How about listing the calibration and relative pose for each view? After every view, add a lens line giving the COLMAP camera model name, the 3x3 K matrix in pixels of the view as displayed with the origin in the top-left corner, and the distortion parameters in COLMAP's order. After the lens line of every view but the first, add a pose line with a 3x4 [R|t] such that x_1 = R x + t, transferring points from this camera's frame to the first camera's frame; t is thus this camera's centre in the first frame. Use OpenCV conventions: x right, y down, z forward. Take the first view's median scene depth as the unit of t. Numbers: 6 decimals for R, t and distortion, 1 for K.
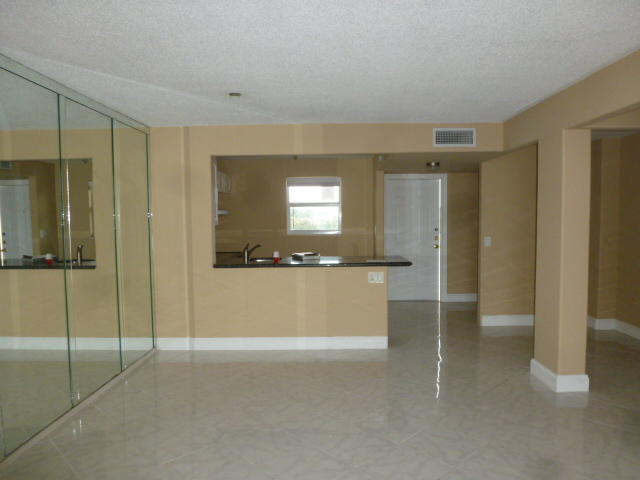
lens RADIAL K [[464.1, 0, 320.0], [0, 464.1, 240.0], [0, 0, 1]] dist [-0.056885, 0.027772]
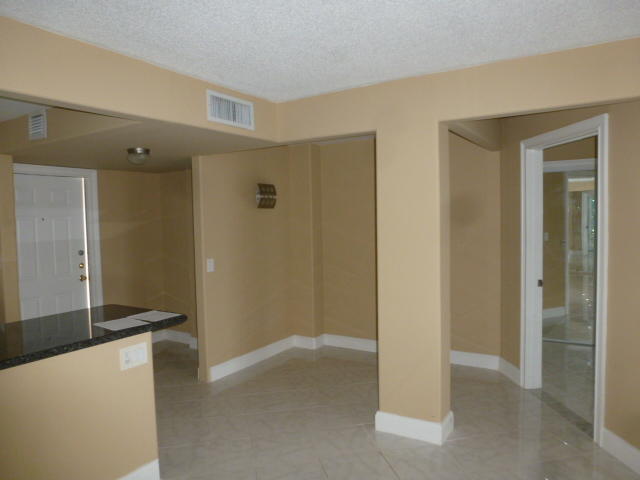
lens RADIAL K [[464.1, 0, 320.0], [0, 464.1, 240.0], [0, 0, 1]] dist [-0.056885, 0.027772]
pose [[0.515863, -0.044659, 0.855506, -0.202026], [0.066435, 0.997718, 0.012023, -0.039794], [-0.854091, 0.050633, 0.517653, 0.553458]]
